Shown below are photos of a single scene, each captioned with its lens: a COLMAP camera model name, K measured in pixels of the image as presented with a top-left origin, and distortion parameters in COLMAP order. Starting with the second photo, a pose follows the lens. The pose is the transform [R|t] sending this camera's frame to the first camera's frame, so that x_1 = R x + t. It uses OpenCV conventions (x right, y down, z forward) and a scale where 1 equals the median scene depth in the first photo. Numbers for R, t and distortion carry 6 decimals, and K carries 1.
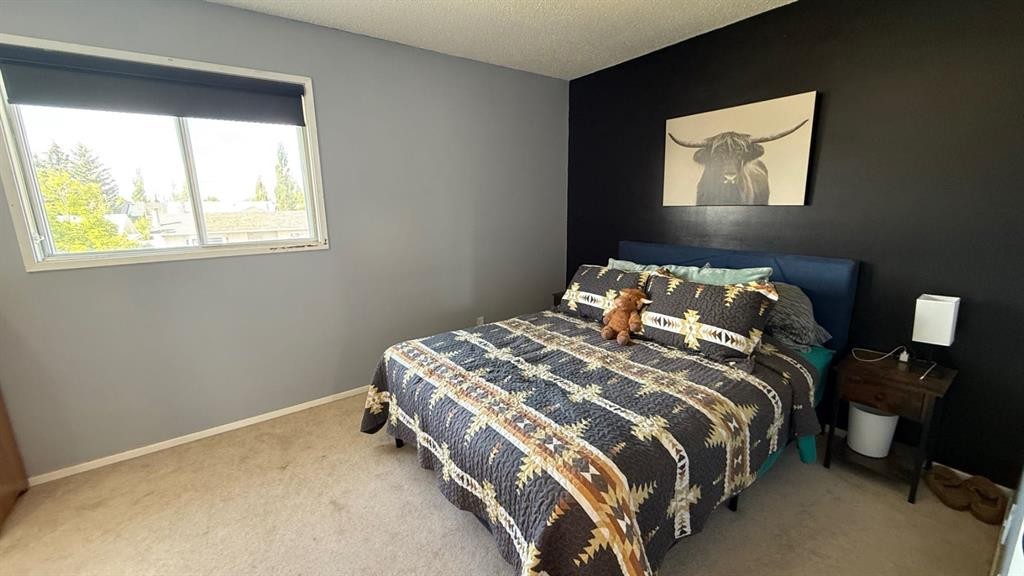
lens RADIAL K [[404.9, 0, 508.4], [0, 404.9, 287.5], [0, 0, 1]] dist [0.000247, 0.000143]
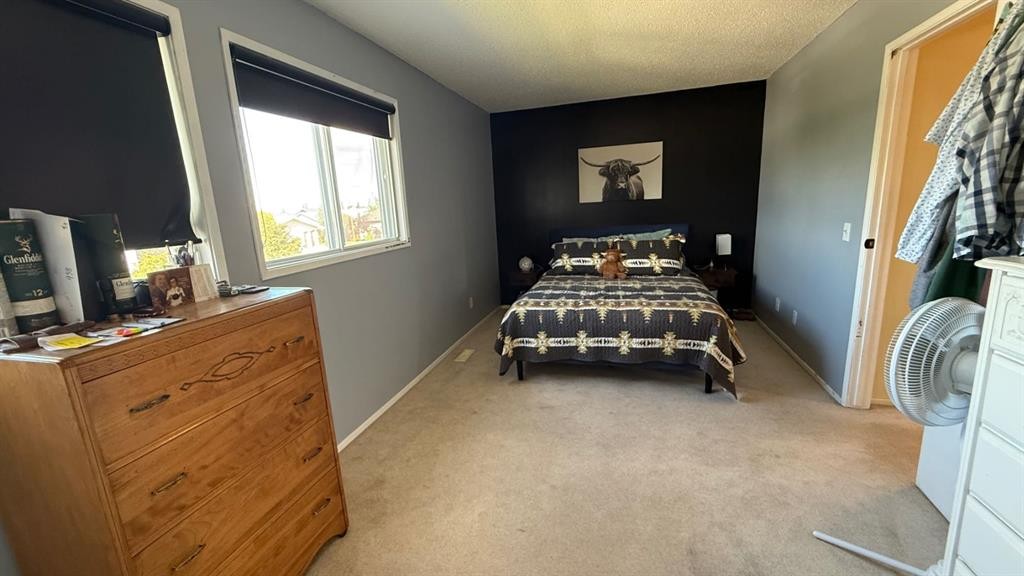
lens RADIAL K [[404.9, 0, 508.4], [0, 404.9, 287.5], [0, 0, 1]] dist [0.000247, 0.000143]
pose [[0.788375, -0.150982, 0.596381, -1.014075], [0.165135, 0.985775, 0.031265, 0.033993], [-0.592618, 0.073835, 0.802093, -0.089216]]
